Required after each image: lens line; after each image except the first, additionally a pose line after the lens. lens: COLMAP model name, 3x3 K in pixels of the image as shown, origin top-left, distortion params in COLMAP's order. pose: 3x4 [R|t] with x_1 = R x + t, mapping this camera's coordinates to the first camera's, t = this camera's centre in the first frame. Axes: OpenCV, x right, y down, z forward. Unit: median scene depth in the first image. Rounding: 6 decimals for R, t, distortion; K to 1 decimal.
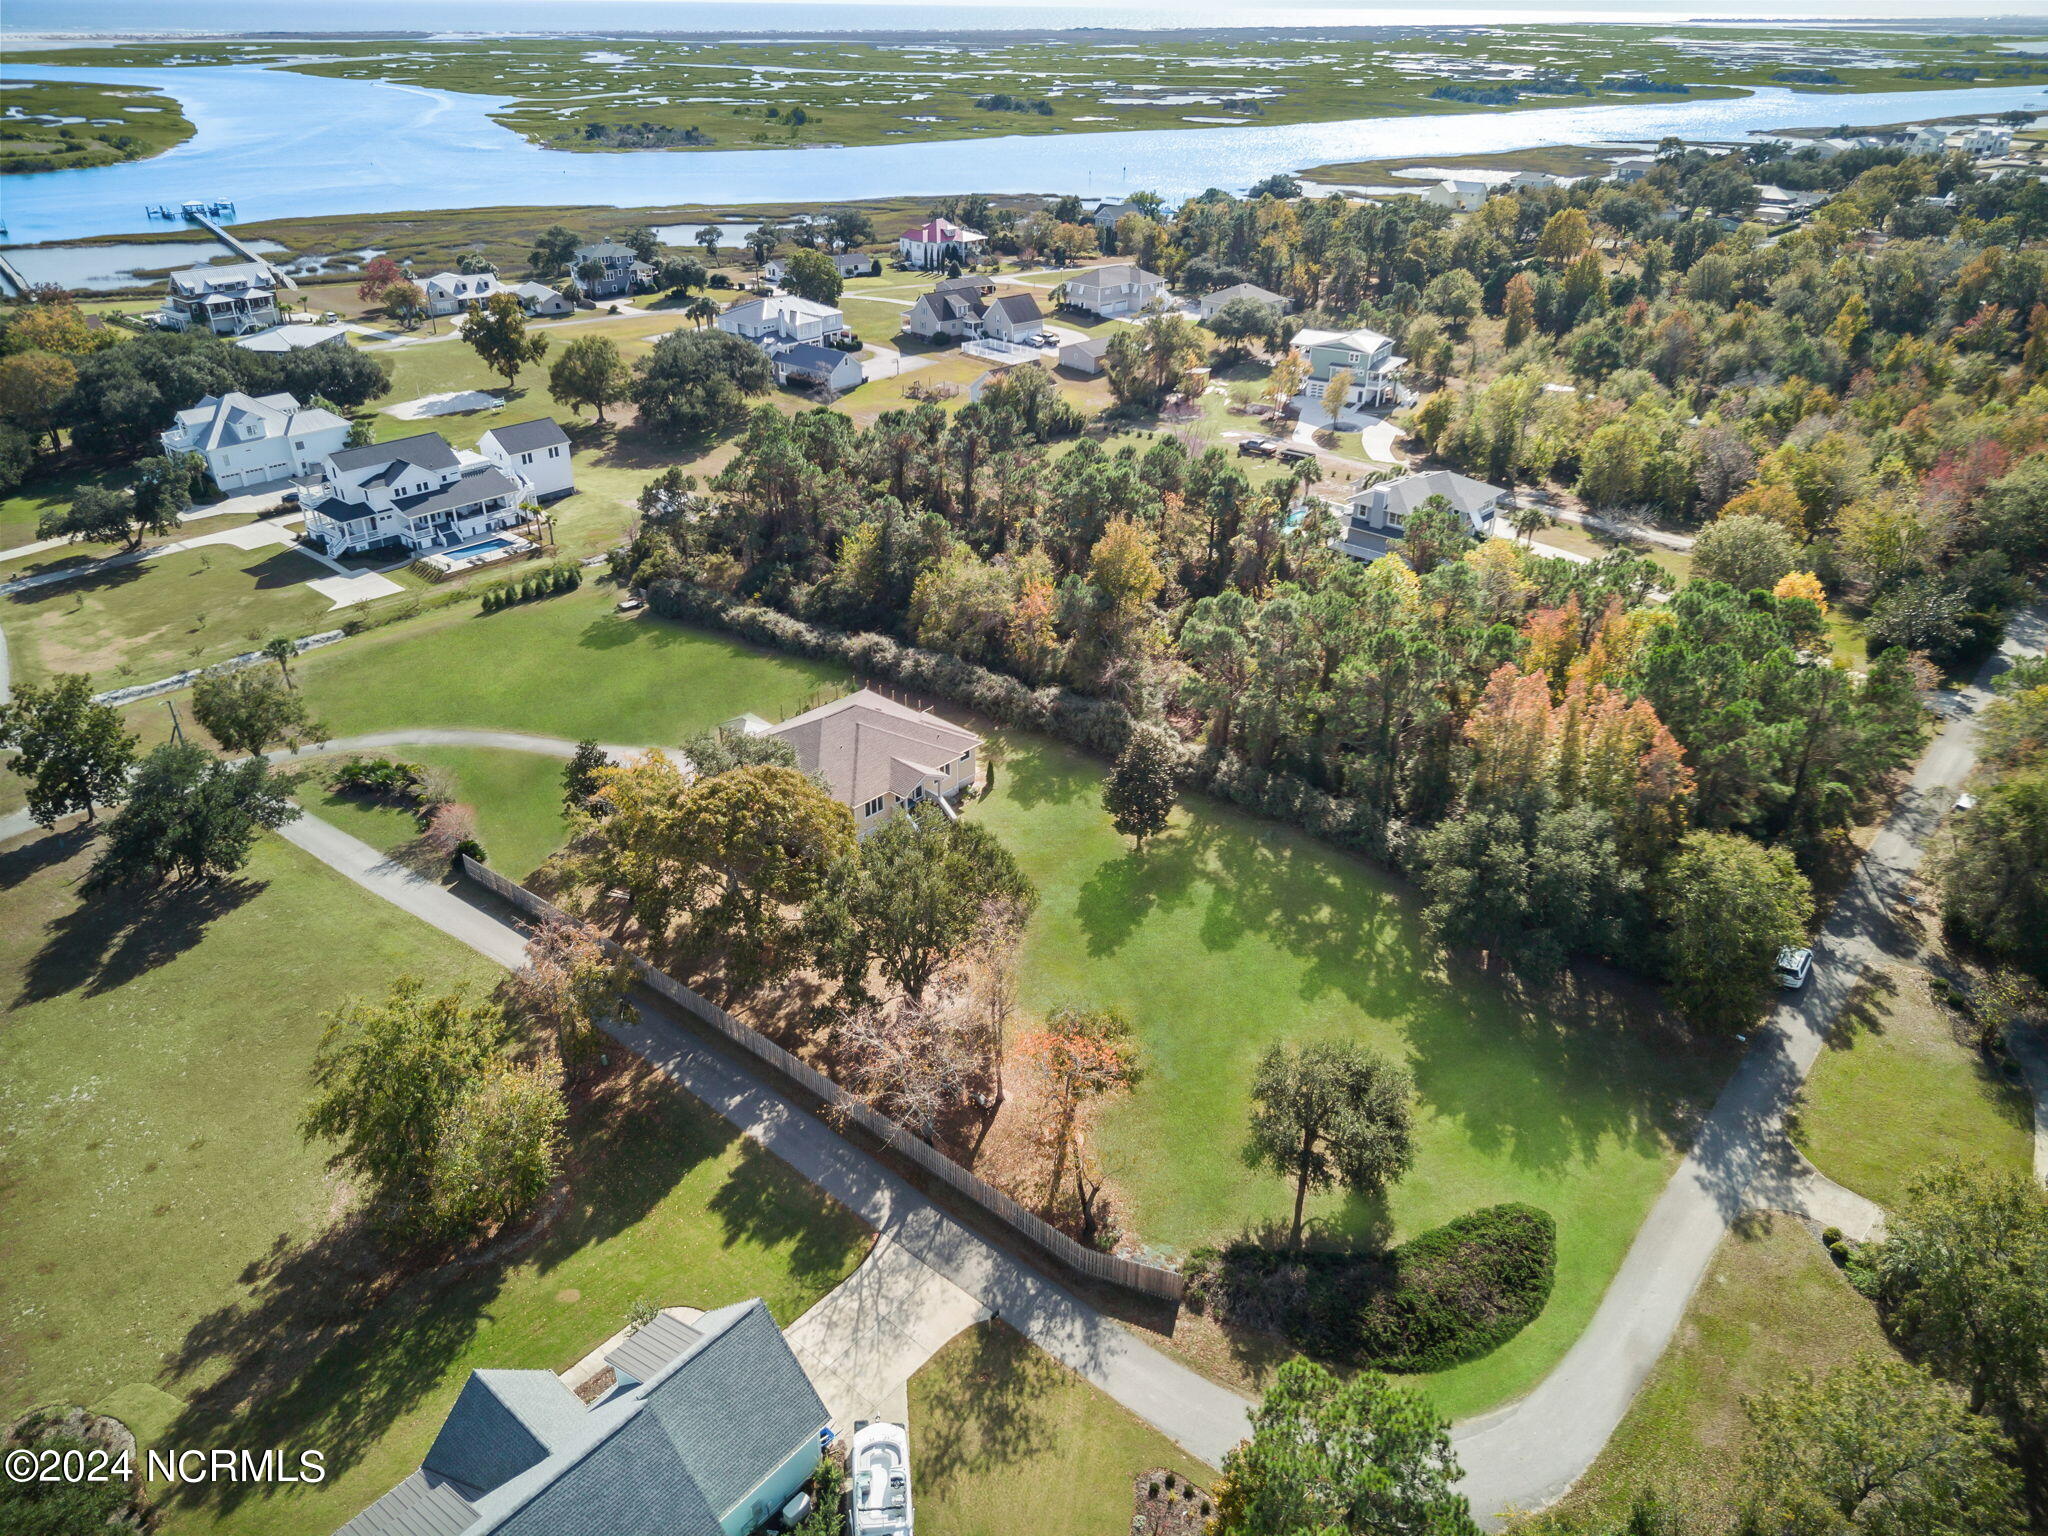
lens RADIAL K [[1355.3, 0, 1024.0], [0, 1355.3, 768.0], [0, 0, 1]] dist [0.007775, -0.000338]
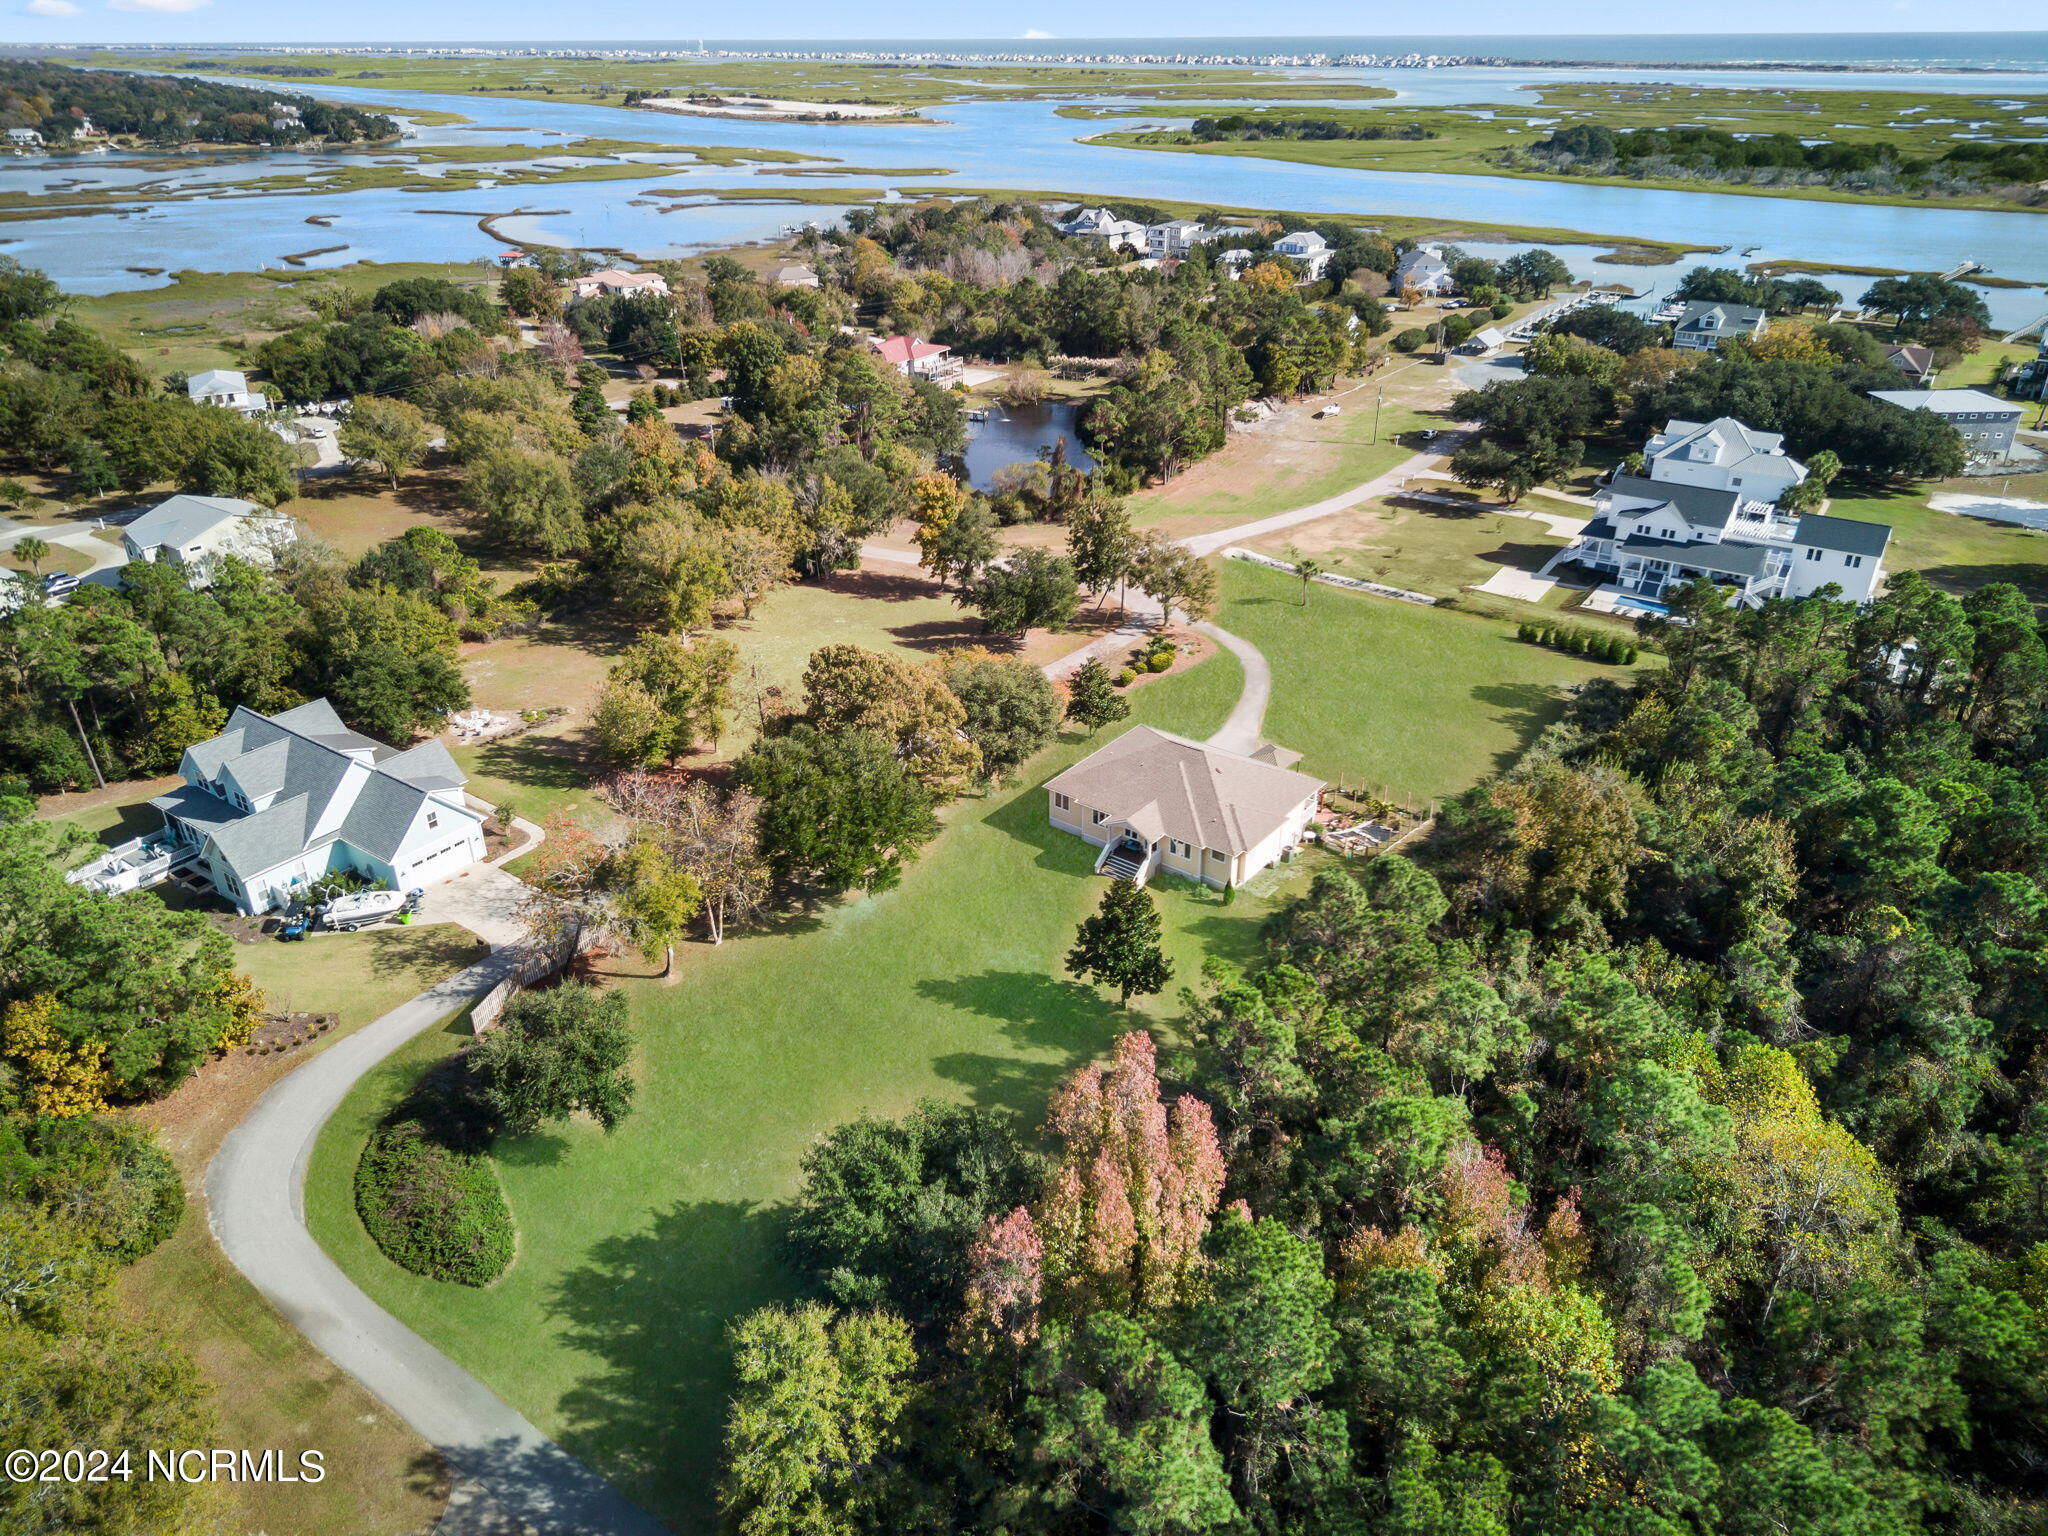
lens RADIAL K [[1355.3, 0, 1024.0], [0, 1355.3, 768.0], [0, 0, 1]] dist [0.007775, -0.000338]
pose [[0.108650, 0.463215, -0.879561, 0.466625], [-0.484316, 0.797352, 0.360094, -0.208419], [0.868120, 0.386862, 0.310974, 0.370685]]
